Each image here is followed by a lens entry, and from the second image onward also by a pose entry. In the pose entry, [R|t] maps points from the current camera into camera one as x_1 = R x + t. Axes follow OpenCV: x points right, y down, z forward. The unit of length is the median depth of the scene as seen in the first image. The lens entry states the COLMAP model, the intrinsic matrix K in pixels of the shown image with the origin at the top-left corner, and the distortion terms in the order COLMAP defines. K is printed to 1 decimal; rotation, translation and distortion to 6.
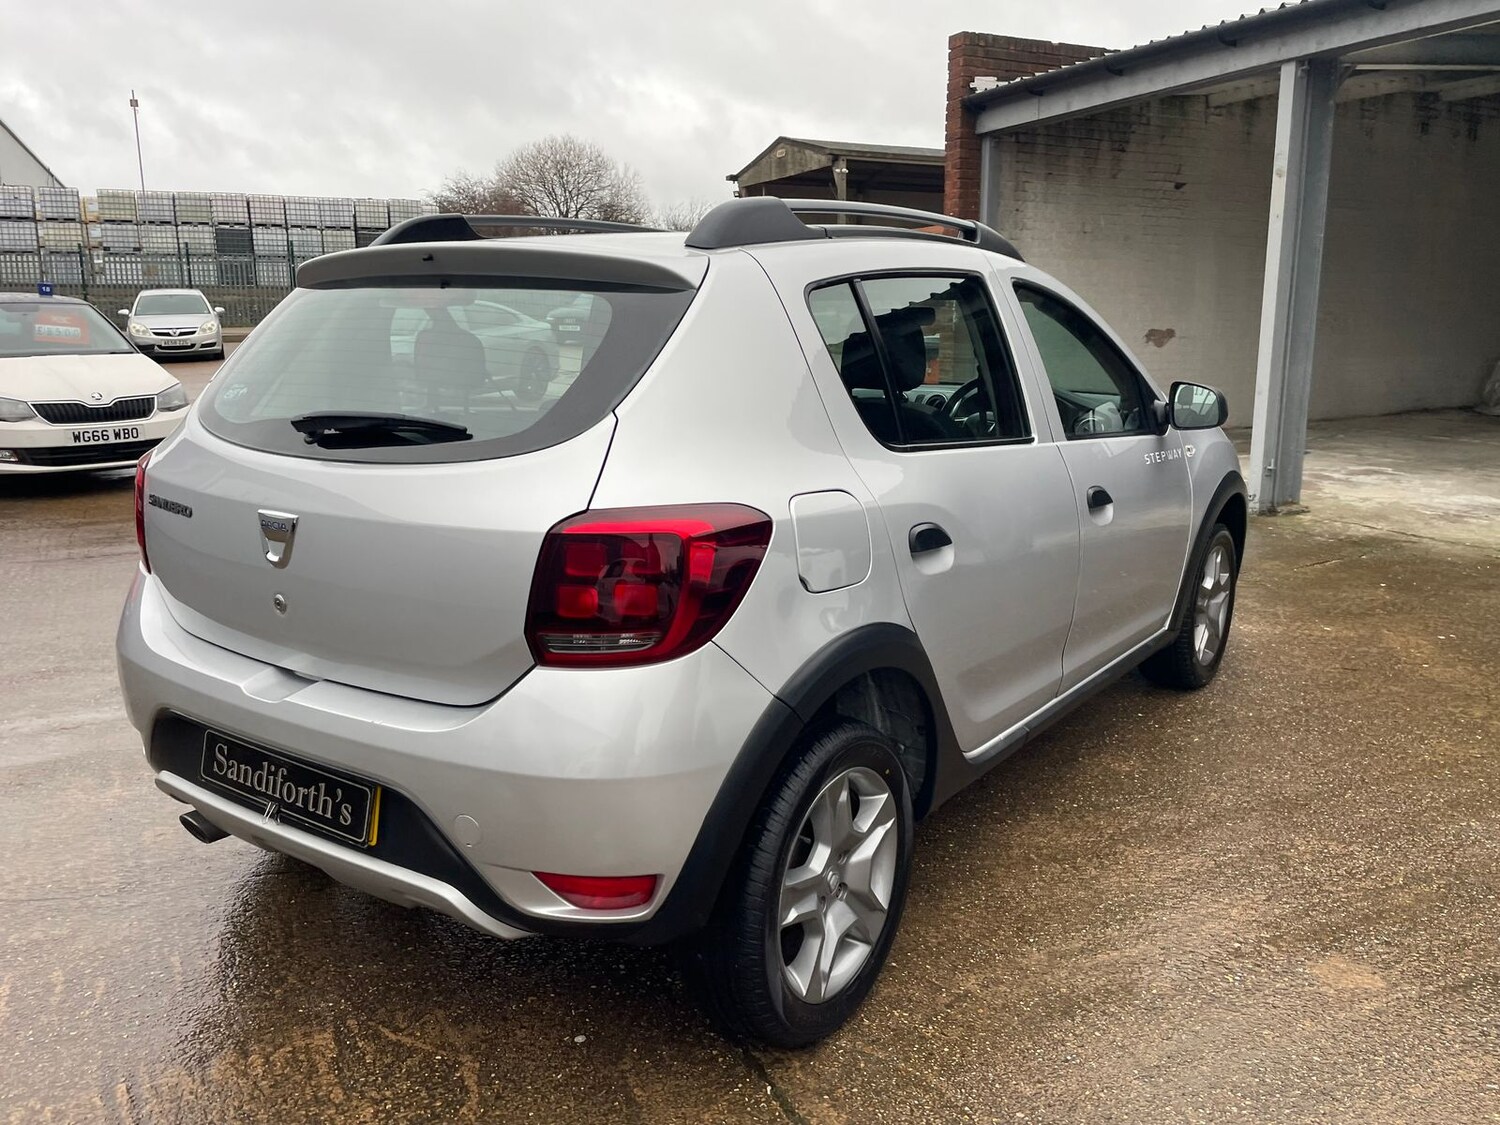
lens RADIAL K [[1183.5, 0, 757.7], [0, 1183.5, 562.2], [0, 0, 1]] dist [0.088743, -0.112288]
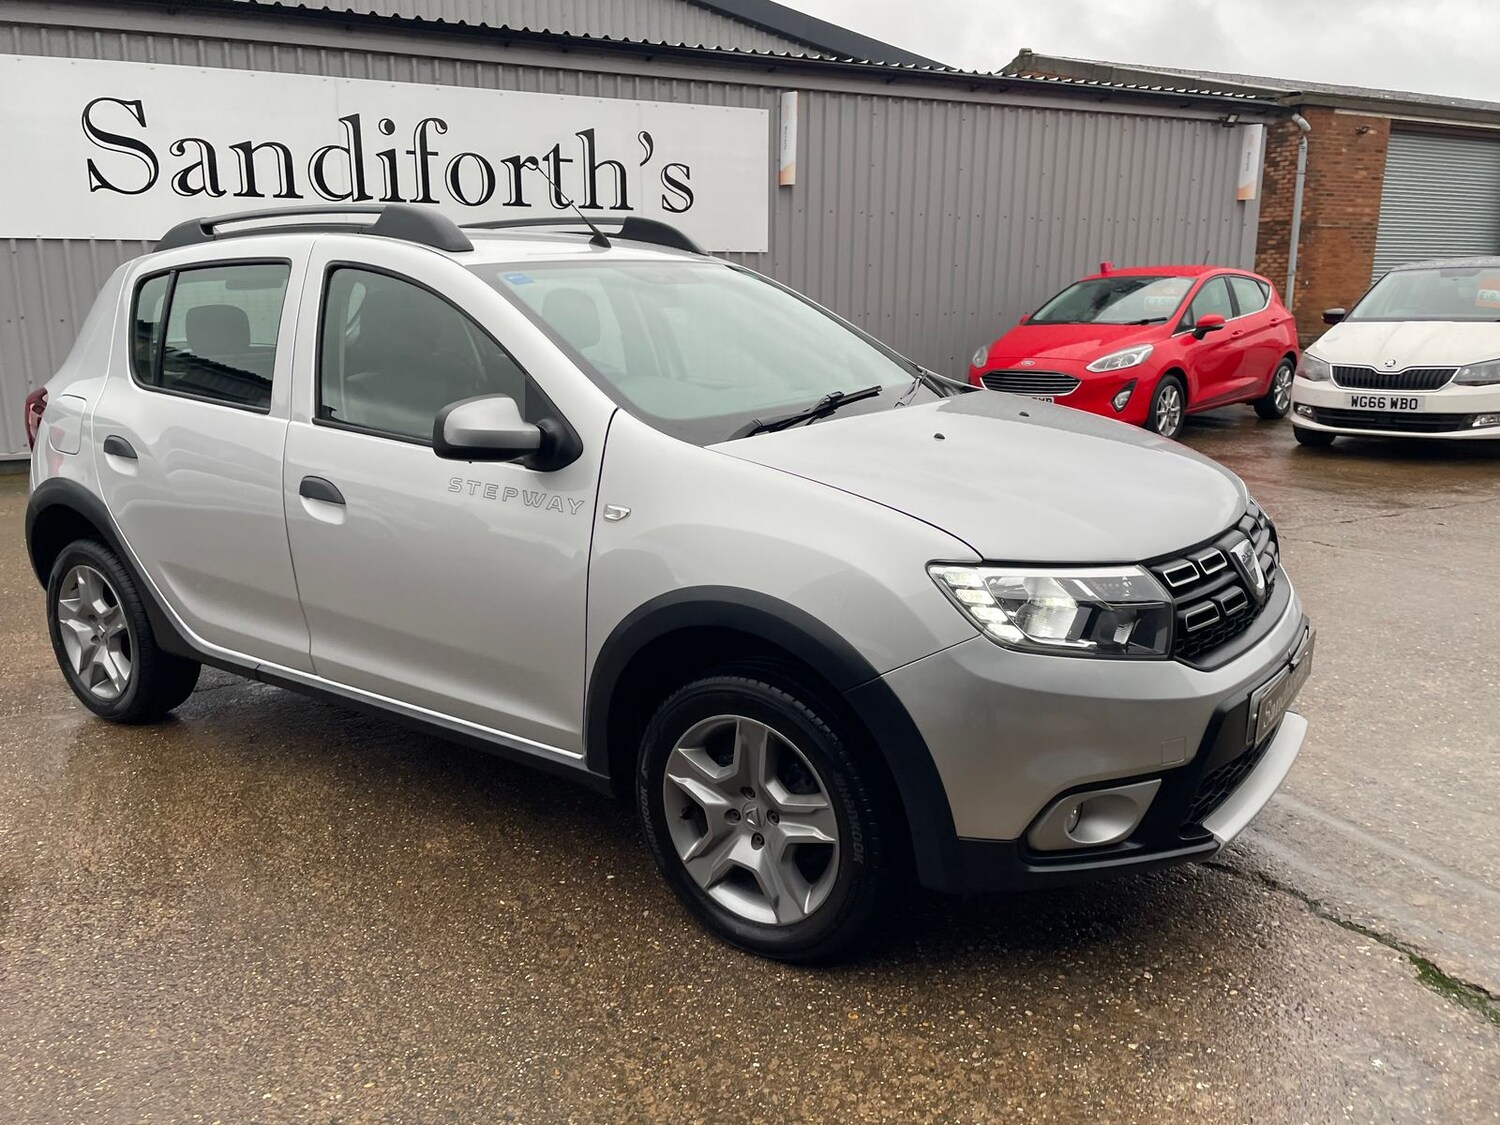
lens RADIAL K [[1184.1, 0, 762.0], [0, 1184.1, 542.9], [0, 0, 1]] dist [0.089300, -0.113956]
pose [[0.000514, 0.213288, -0.976989, 0.953993], [-0.194319, 0.958388, 0.209124, -0.219234], [0.980938, 0.189740, 0.041939, 1.021636]]
